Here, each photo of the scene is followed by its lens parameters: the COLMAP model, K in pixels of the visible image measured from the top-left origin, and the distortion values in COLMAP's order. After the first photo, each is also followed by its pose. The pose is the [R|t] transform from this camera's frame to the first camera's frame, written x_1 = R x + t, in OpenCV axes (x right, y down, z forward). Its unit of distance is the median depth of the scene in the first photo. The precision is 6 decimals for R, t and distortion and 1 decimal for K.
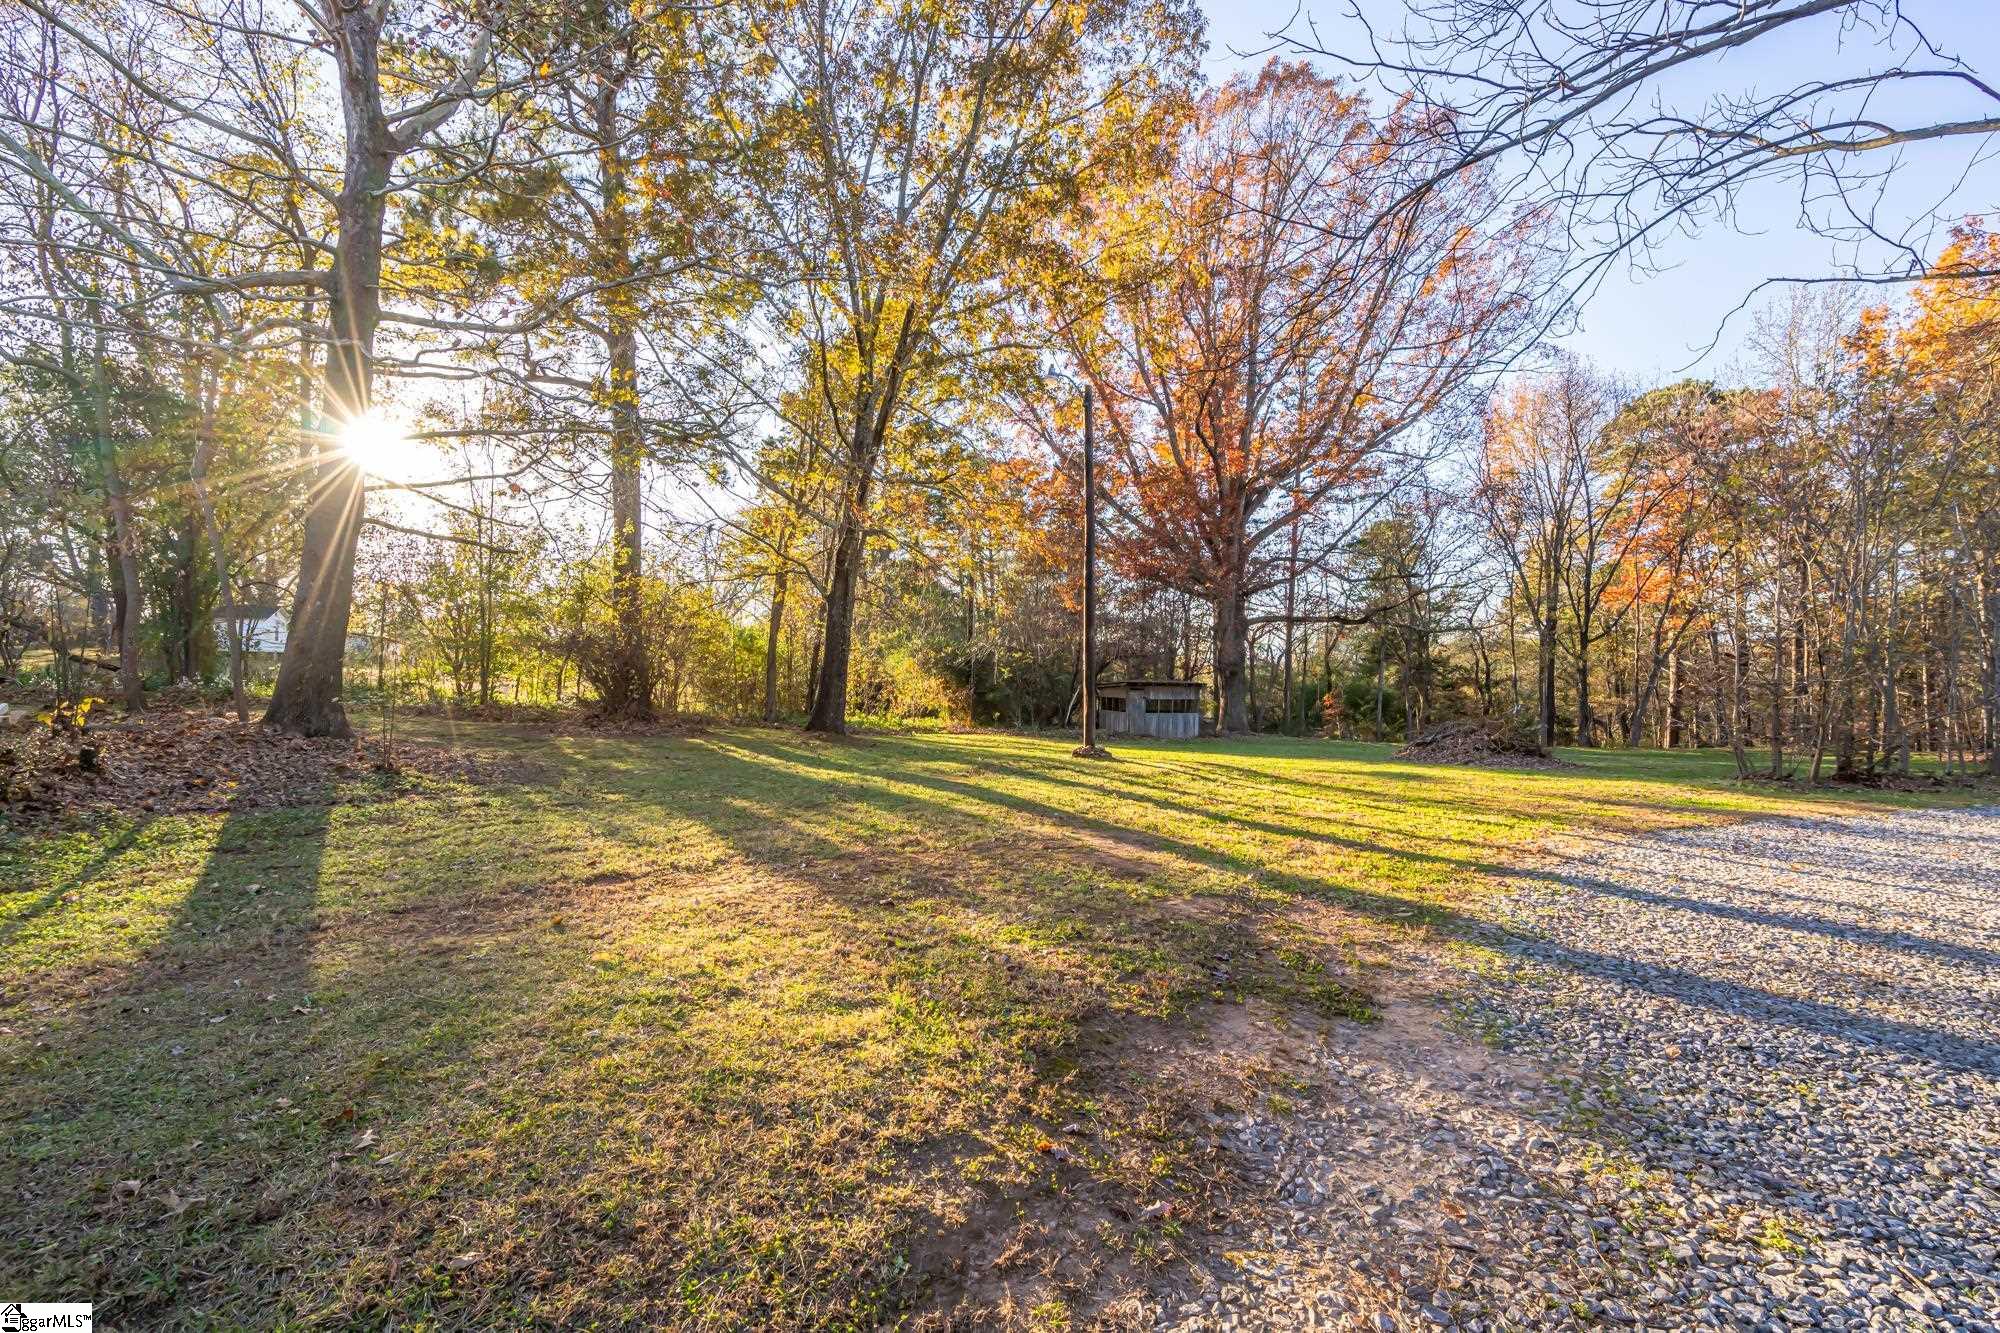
lens RADIAL K [[899.3, 0, 996.8], [0, 899.3, 665.2], [0, 0, 1]] dist [-0.002276, 0.000724]
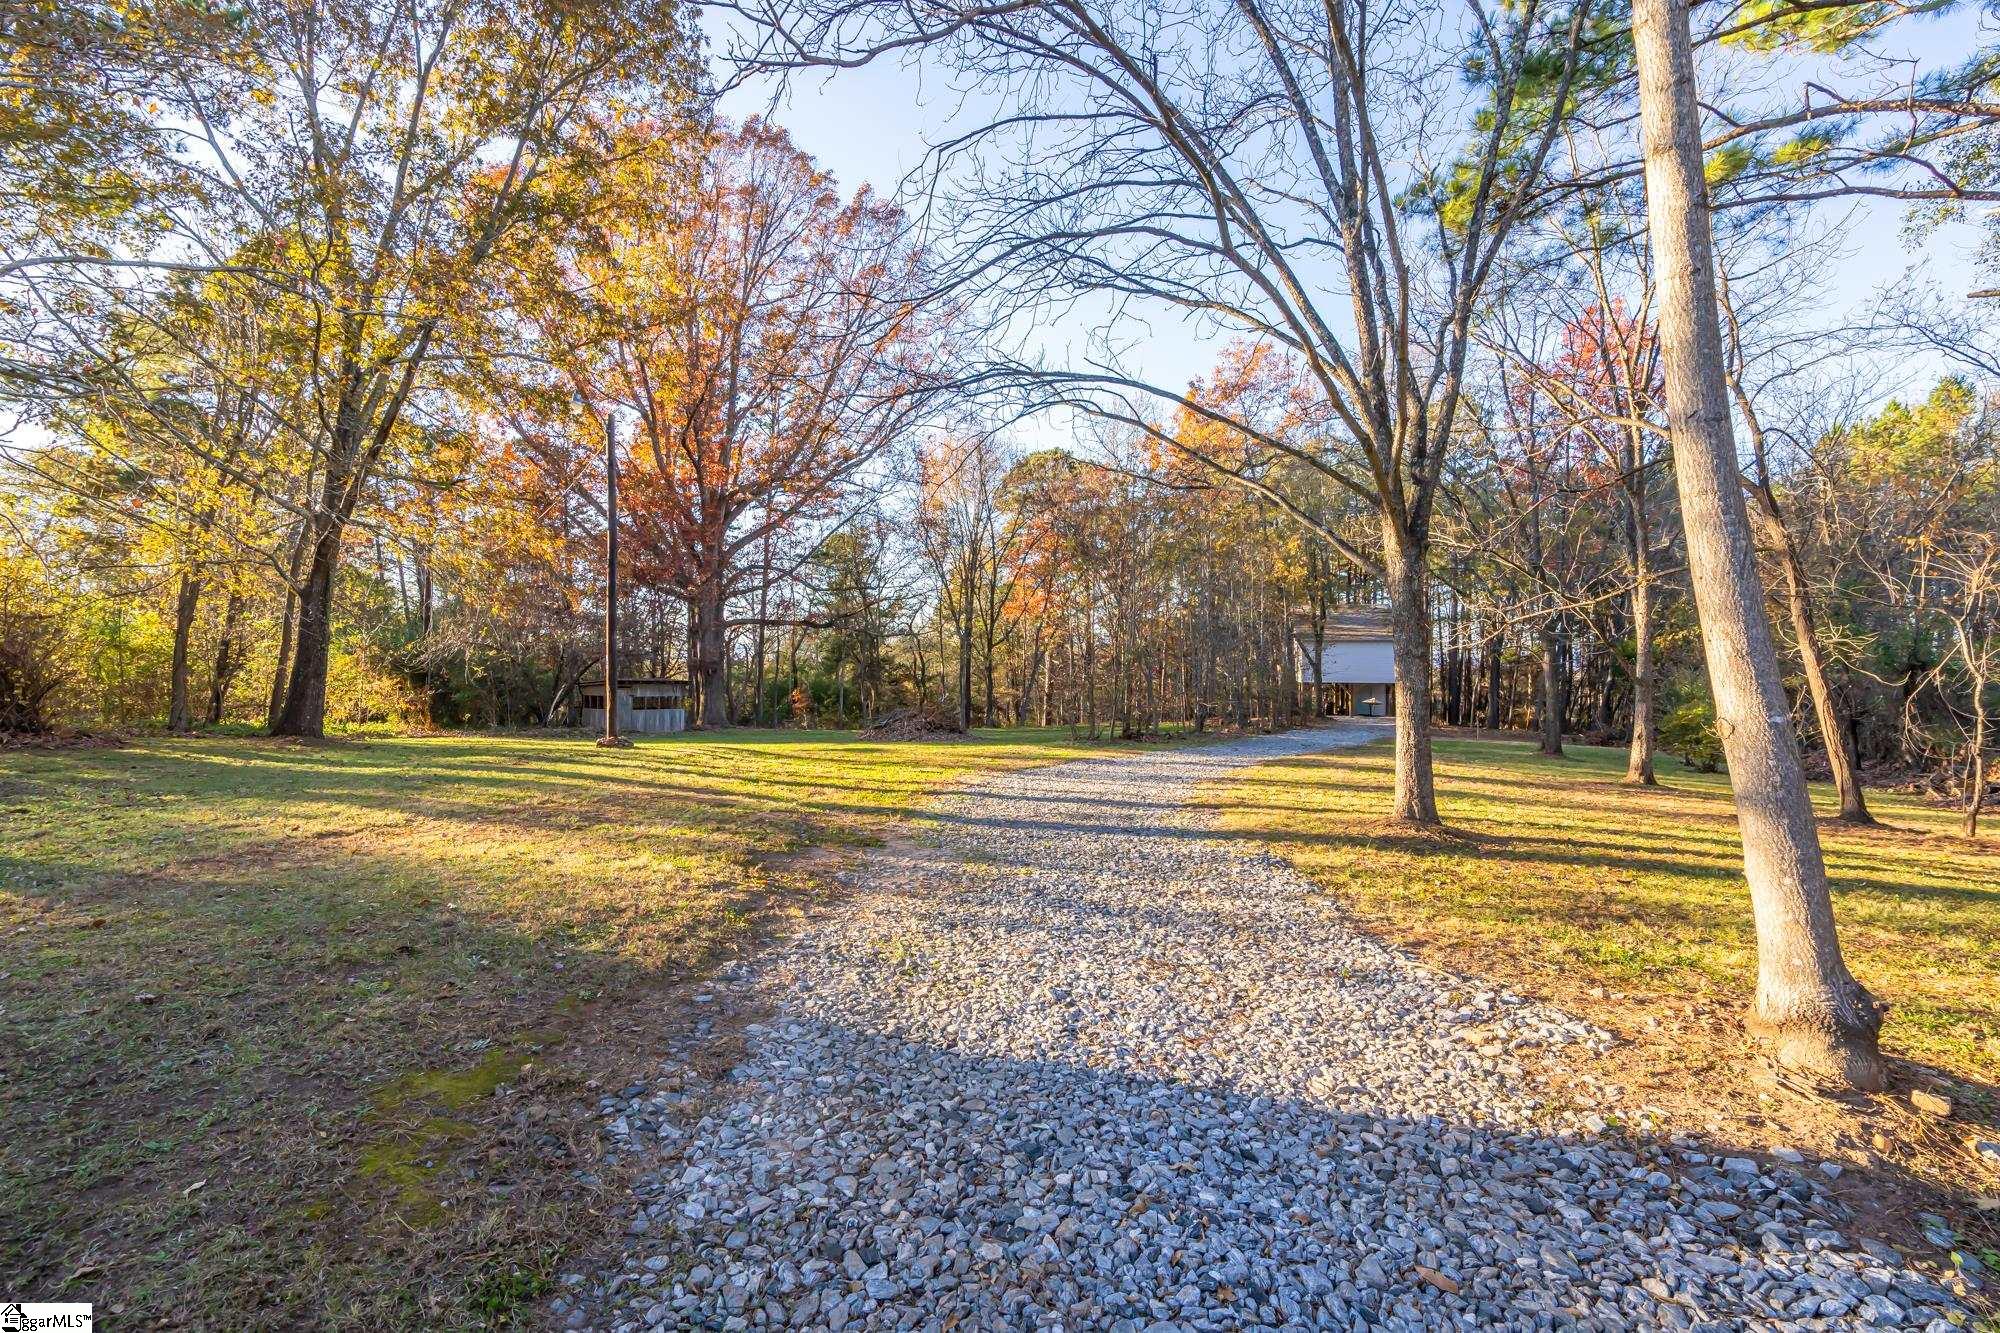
lens RADIAL K [[899.3, 0, 994.5], [0, 899.3, 655.2], [0, 0, 1]] dist [-0.002276, 0.000724]
pose [[0.836032, 0.006081, 0.548648, -0.041868], [-0.001413, 0.999959, -0.008929, -0.001138], [-0.548680, 0.006689, 0.836006, -0.072169]]
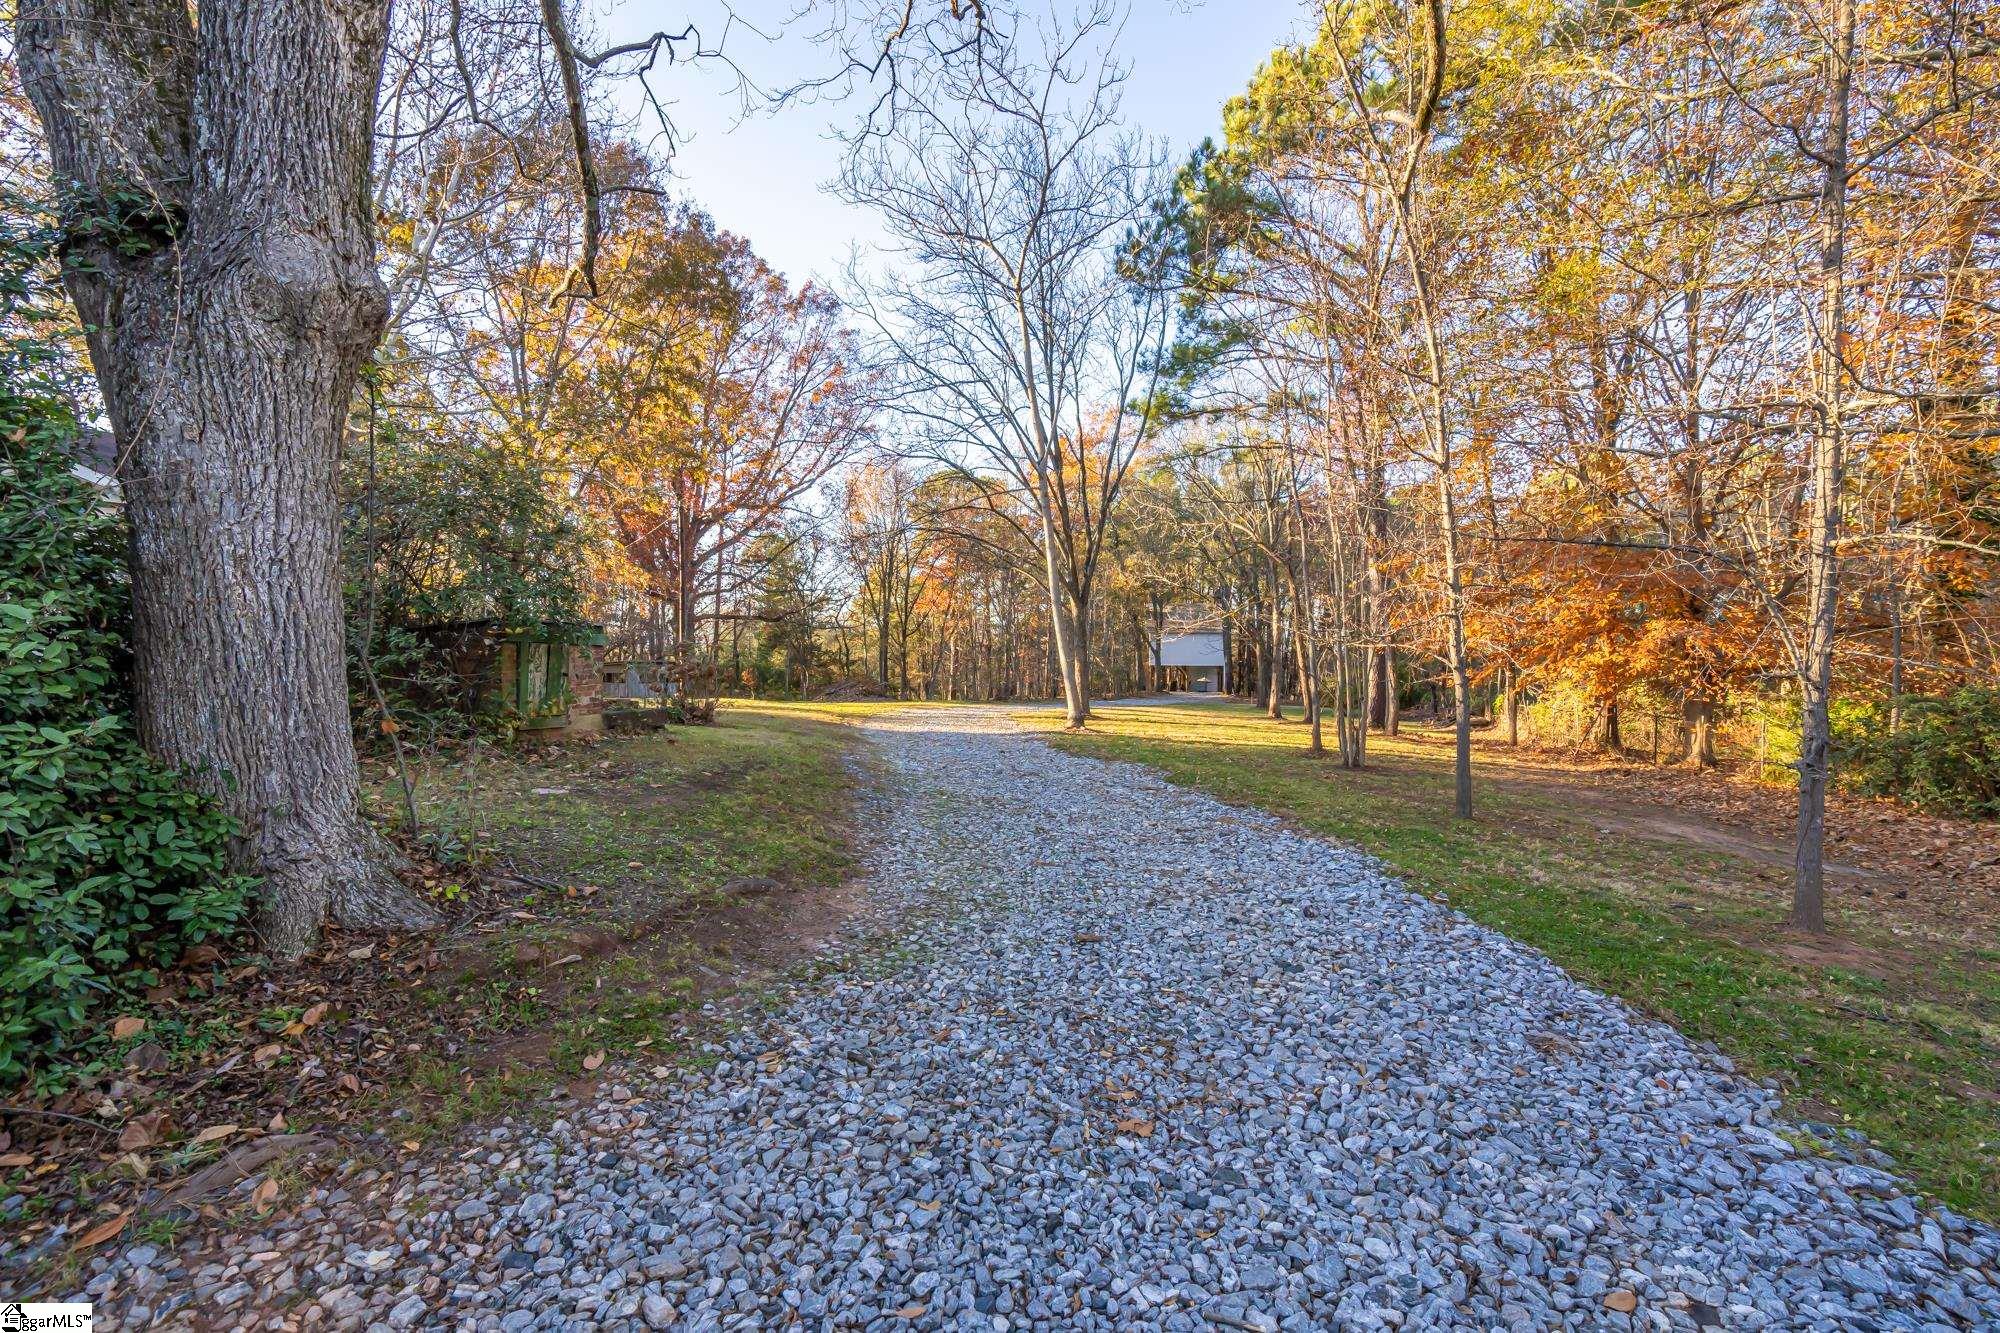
lens RADIAL K [[899.3, 0, 996.3], [0, 899.3, 654.1], [0, 0, 1]] dist [-0.002276, 0.000724]
pose [[0.777156, -0.000296, 0.629308, -0.220493], [-0.002959, 0.999987, 0.004124, -0.000454], [-0.629301, -0.005067, 0.777145, -0.338077]]
